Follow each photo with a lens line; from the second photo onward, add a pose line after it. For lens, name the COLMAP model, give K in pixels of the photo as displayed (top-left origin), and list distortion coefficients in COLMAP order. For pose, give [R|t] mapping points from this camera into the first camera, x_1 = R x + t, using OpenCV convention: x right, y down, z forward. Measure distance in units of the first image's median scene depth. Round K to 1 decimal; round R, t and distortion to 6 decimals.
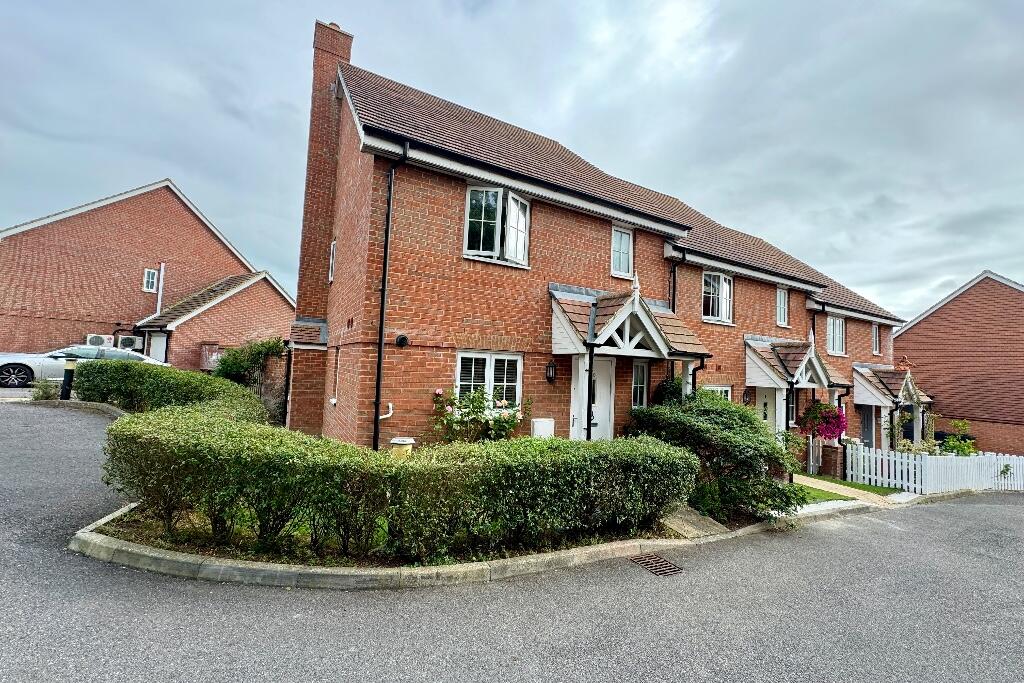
lens RADIAL K [[406.5, 0, 512.0], [0, 406.5, 341.5], [0, 0, 1]] dist [-0.001976, 0.000508]
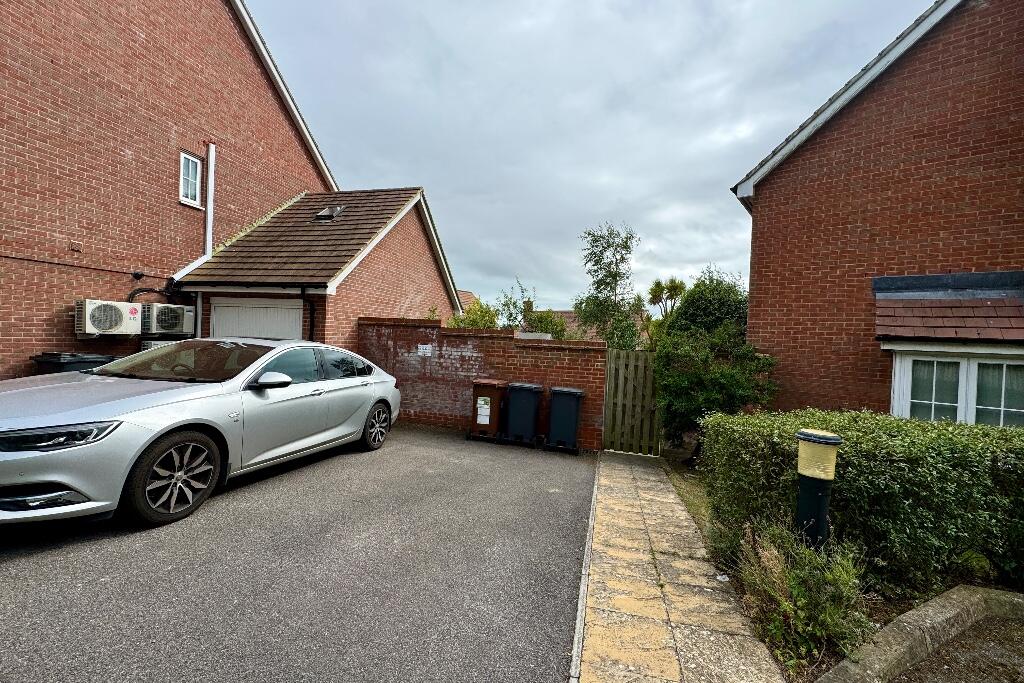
lens RADIAL K [[417.3, 0, 512.0], [0, 417.3, 341.5], [0, 0, 1]] dist [-0.000476, 0.000063]
pose [[0.940972, 0.007099, 0.338411, -1.066429], [-0.036749, 0.996013, 0.081289, -0.033675], [-0.336484, -0.088927, 0.937481, 0.641023]]
